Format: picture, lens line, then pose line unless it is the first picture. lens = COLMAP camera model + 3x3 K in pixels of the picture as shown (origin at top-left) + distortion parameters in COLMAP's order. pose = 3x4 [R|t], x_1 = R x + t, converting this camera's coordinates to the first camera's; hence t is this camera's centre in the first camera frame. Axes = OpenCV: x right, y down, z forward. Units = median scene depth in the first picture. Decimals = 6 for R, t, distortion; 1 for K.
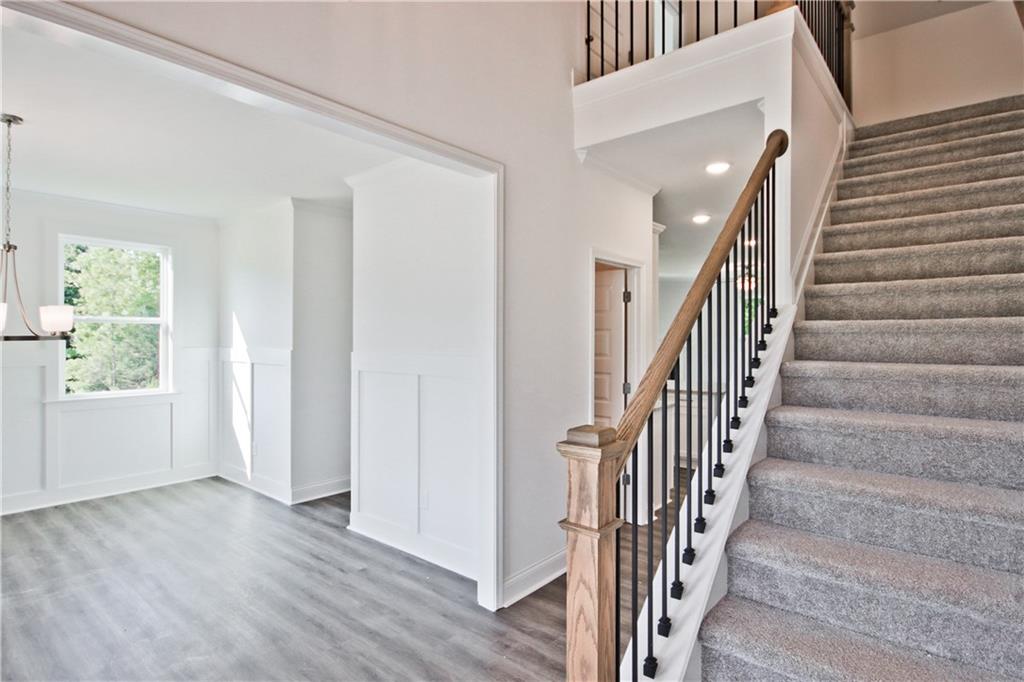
lens RADIAL K [[533.3, 0, 517.8], [0, 533.3, 337.1], [0, 0, 1]] dist [-0.003591, 0.000399]
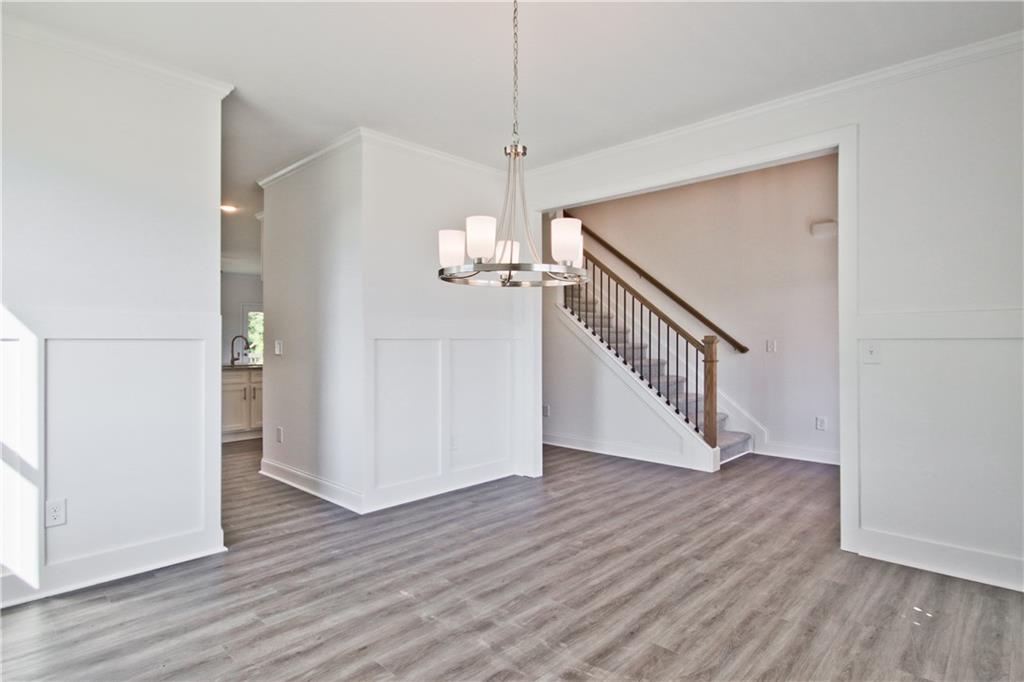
lens RADIAL K [[533.3, 0, 516.4], [0, 533.3, 341.1], [0, 0, 1]] dist [-0.003591, 0.000399]
pose [[0.062254, -0.001231, 0.998060, -1.646004], [-0.002464, 0.999996, 0.001387, 0.089208], [-0.998057, -0.002546, 0.062251, 0.939811]]
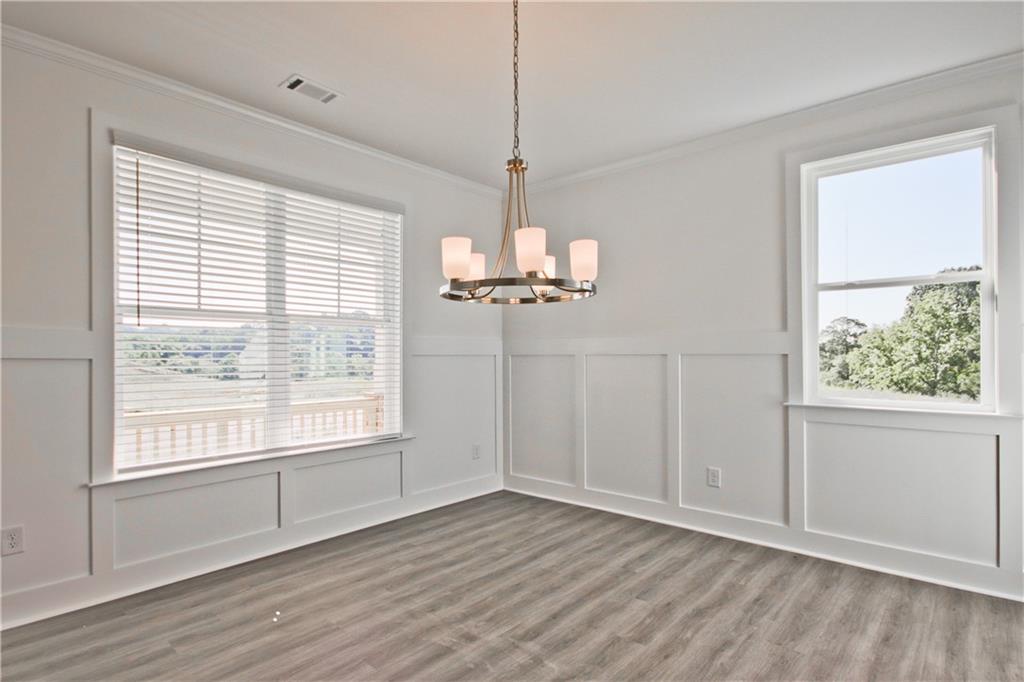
lens RADIAL K [[533.3, 0, 512.9], [0, 533.3, 346.8], [0, 0, 1]] dist [-0.003591, 0.000399]
pose [[-0.035790, -0.012818, -0.999277, -0.243445], [0.004545, 0.999905, -0.012989, 0.083933], [0.999349, -0.005006, -0.035728, 1.002395]]
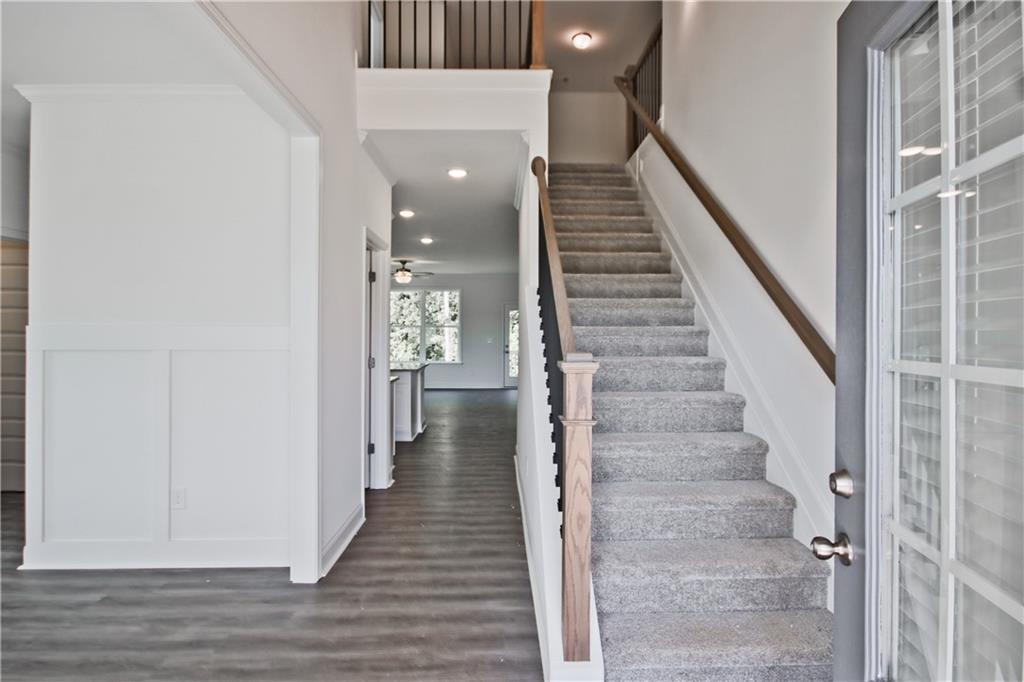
lens RADIAL K [[533.3, 0, 506.8], [0, 533.3, 337.9], [0, 0, 1]] dist [-0.003591, 0.000399]
pose [[0.756127, -0.005654, 0.654400, -0.398311], [0.000836, 0.999970, 0.007673, 0.053345], [-0.654424, -0.005255, 0.756110, 0.025983]]
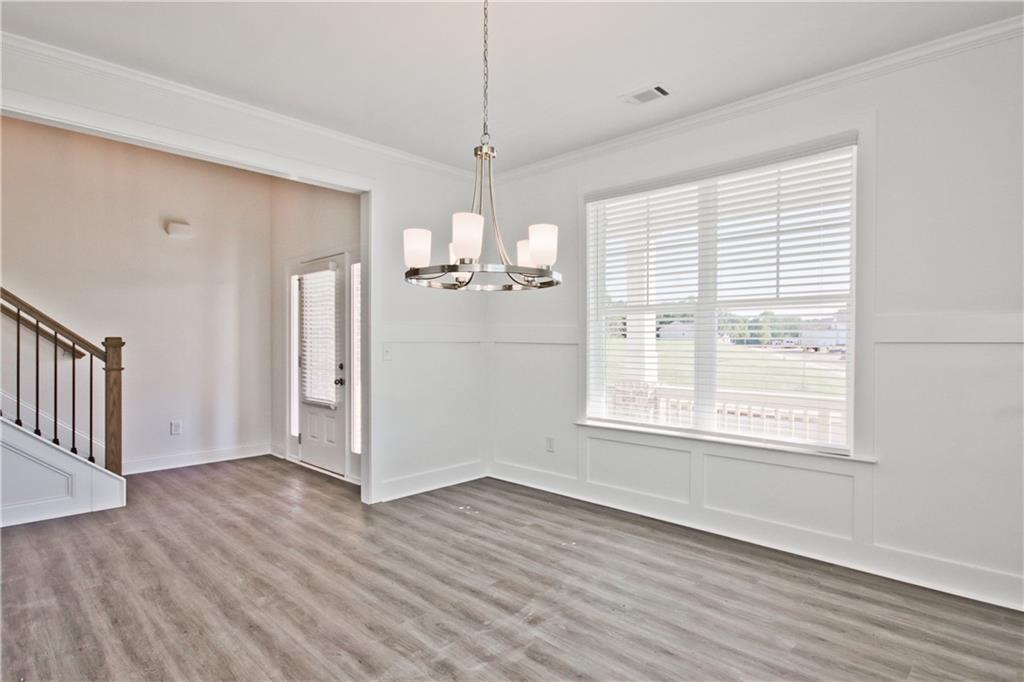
lens RADIAL K [[533.3, 0, 512.1], [0, 533.3, 341.5], [0, 0, 1]] dist [-0.003591, 0.000399]
pose [[-0.996373, -0.000957, 0.085088, -1.042107], [-0.001425, 0.999984, -0.005447, 0.091043], [-0.085081, -0.005548, -0.996359, 1.681892]]
